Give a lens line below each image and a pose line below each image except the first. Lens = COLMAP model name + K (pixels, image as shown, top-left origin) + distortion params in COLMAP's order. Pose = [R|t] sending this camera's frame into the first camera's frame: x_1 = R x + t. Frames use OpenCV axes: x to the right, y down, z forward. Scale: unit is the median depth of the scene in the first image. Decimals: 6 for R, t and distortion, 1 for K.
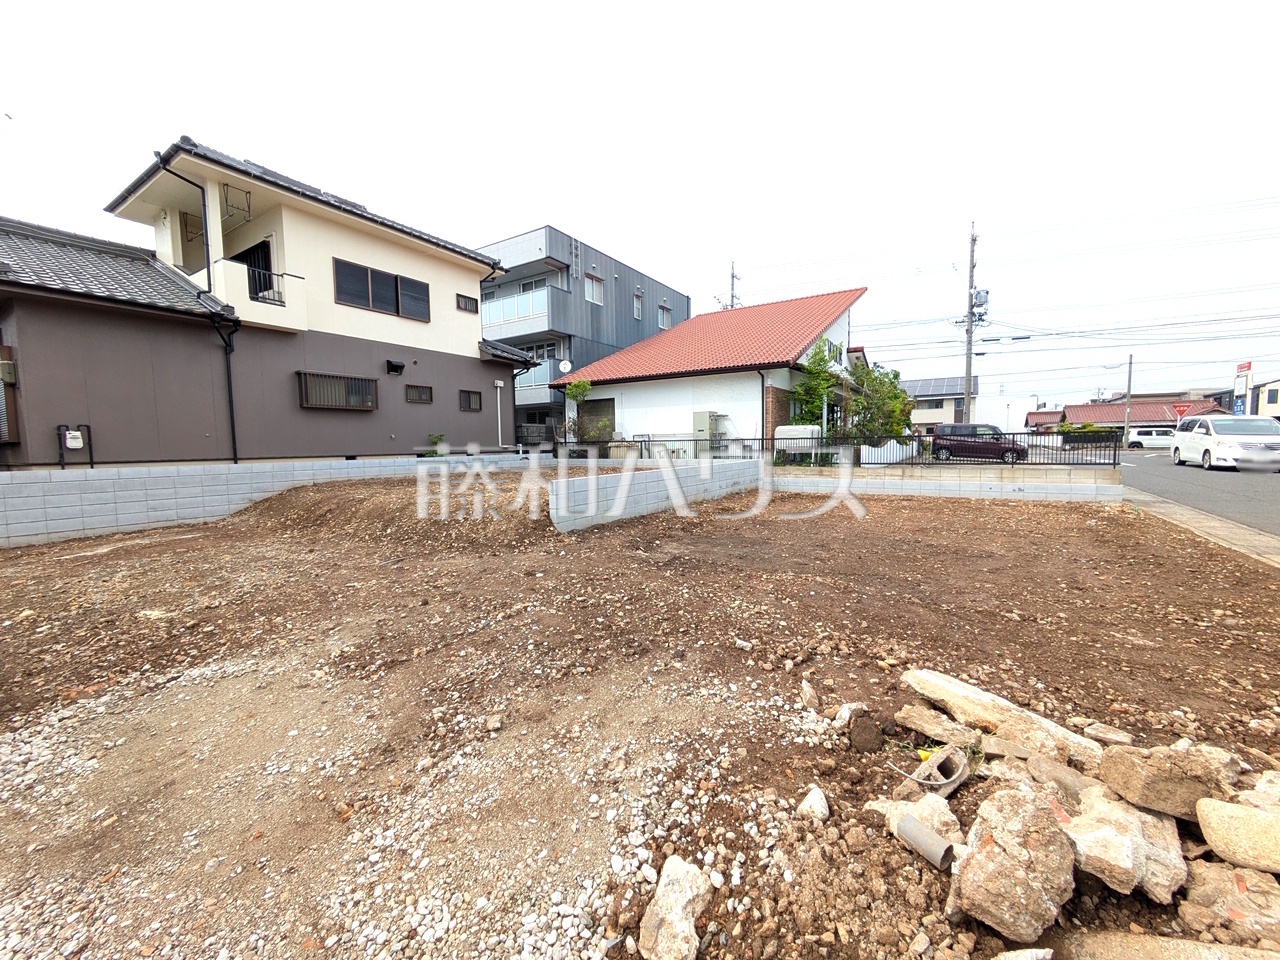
lens RADIAL K [[507.9, 0, 642.2], [0, 507.9, 481.0], [0, 0, 1]] dist [-0.000805, 0.001612]
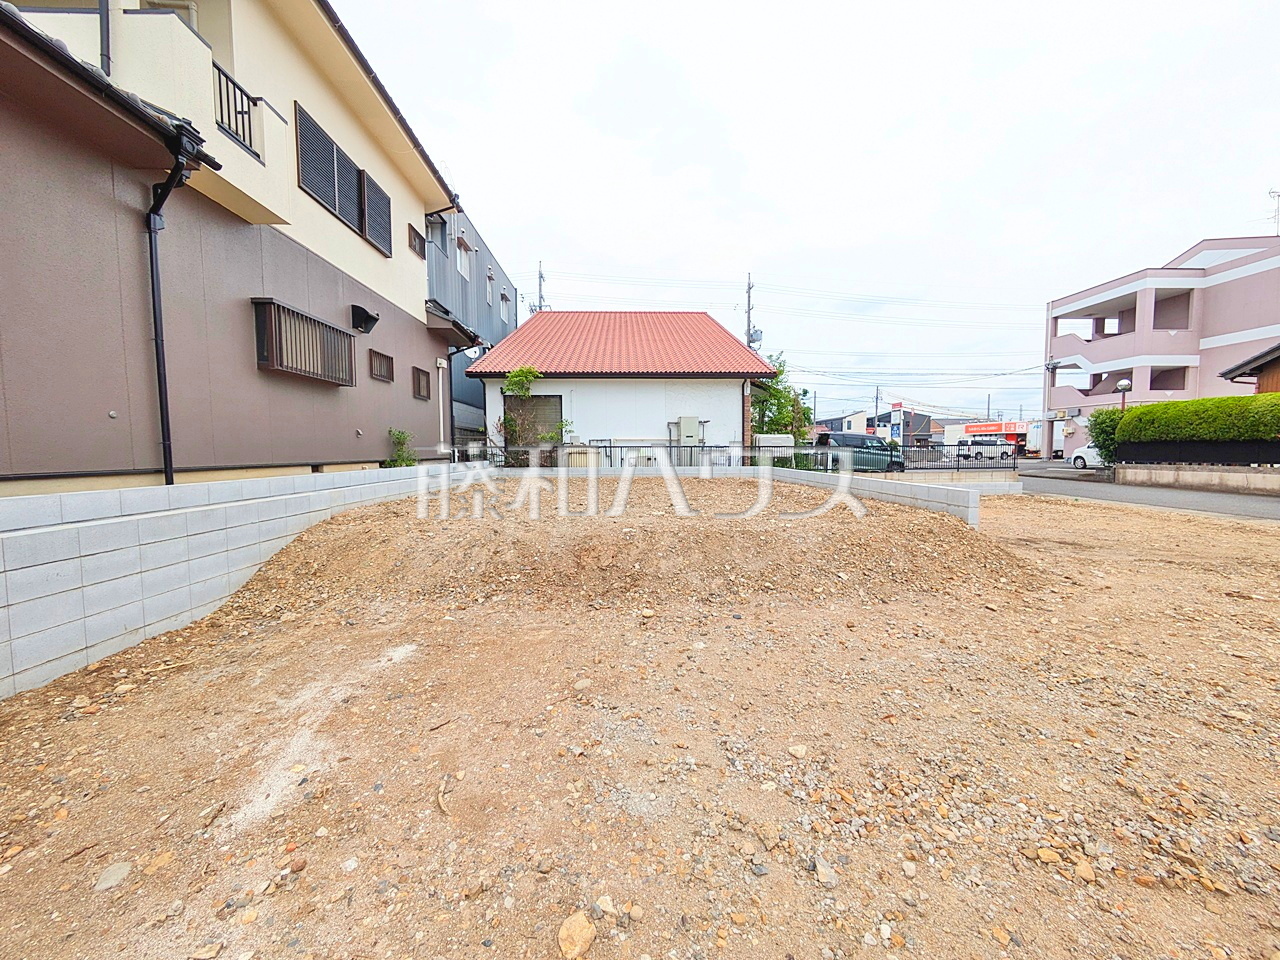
lens RADIAL K [[507.9, 0, 640.5], [0, 507.9, 478.8], [0, 0, 1]] dist [-0.000805, 0.001612]
pose [[0.825381, -0.019703, 0.564233, -0.492161], [0.032798, 0.999376, -0.013080, -0.011792], [-0.563623, 0.029302, 0.825512, 0.277104]]
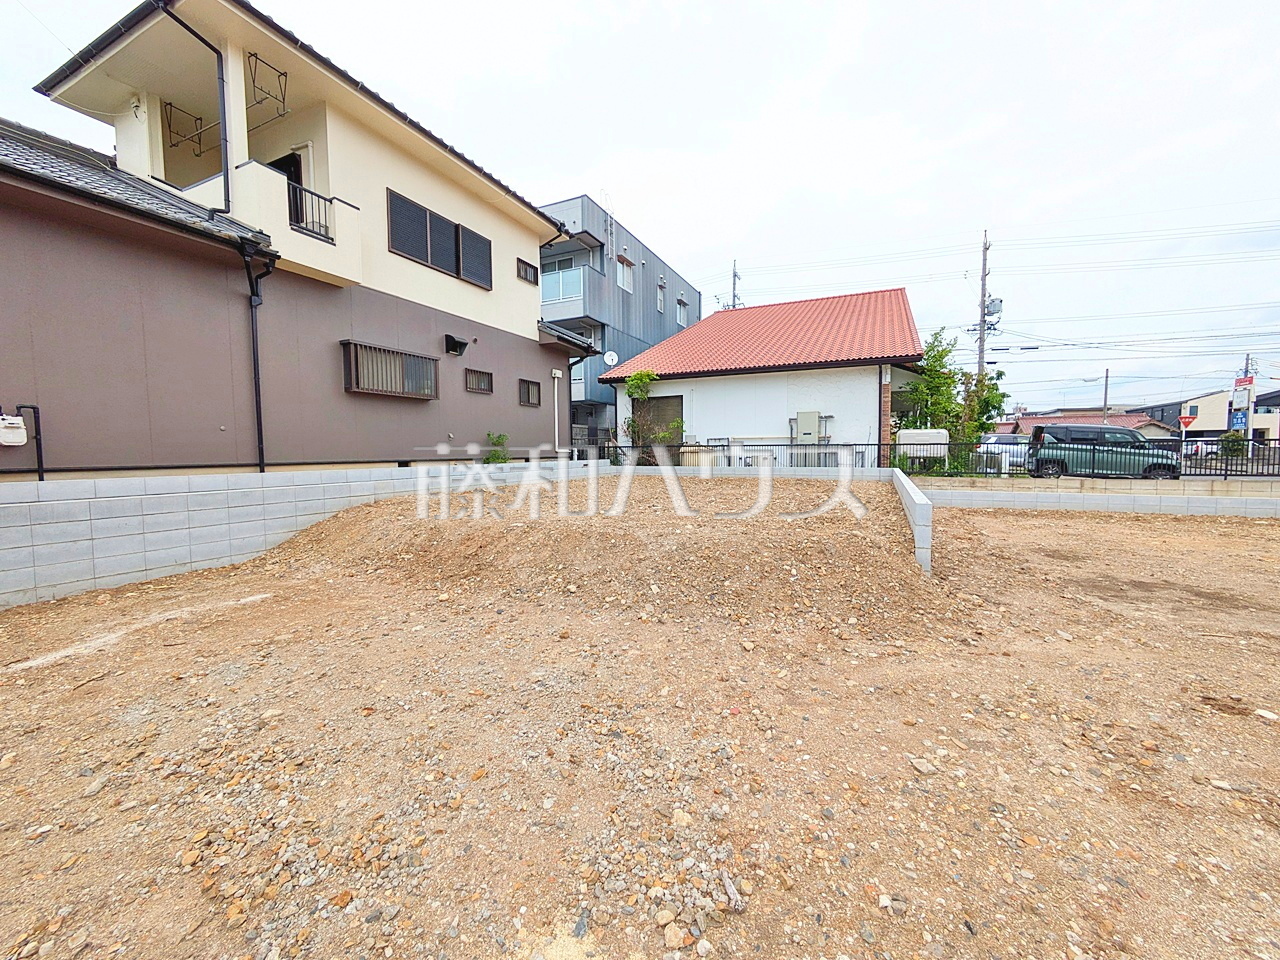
lens RADIAL K [[507.9, 0, 640.5], [0, 507.9, 479.9], [0, 0, 1]] dist [-0.000805, 0.001612]
pose [[0.992097, 0.001551, 0.125464, -0.269721], [0.000385, 0.999881, -0.015406, -0.008888], [-0.125473, 0.015332, 0.991979, 0.189393]]
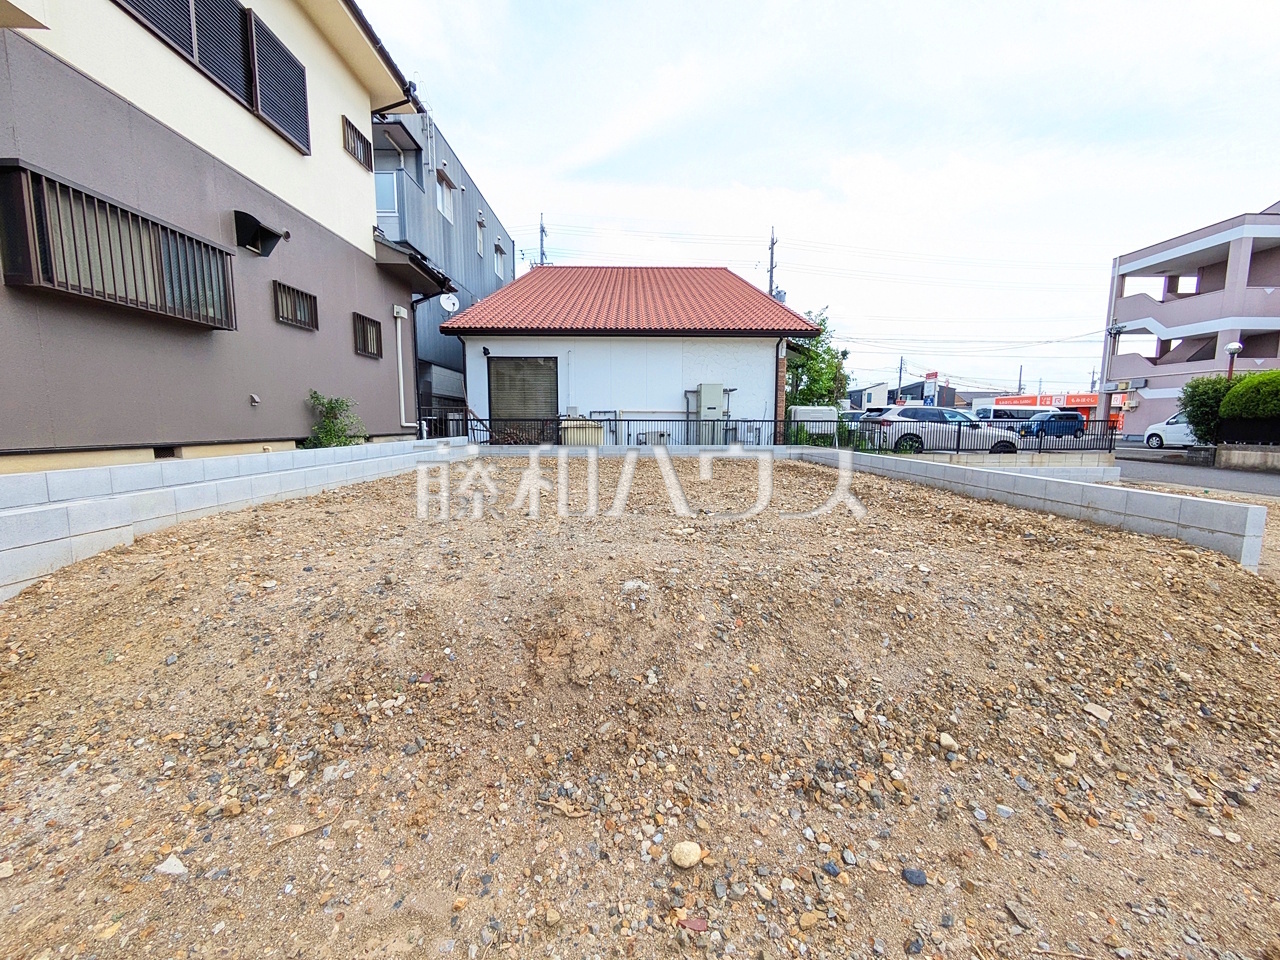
lens RADIAL K [[507.9, 0, 640.3], [0, 507.9, 476.9], [0, 0, 1]] dist [-0.000805, 0.001612]
pose [[0.835672, -0.041563, 0.547654, -0.403649], [0.025131, 0.998982, 0.037468, -0.026353], [-0.548653, -0.017547, 0.835866, 0.411529]]
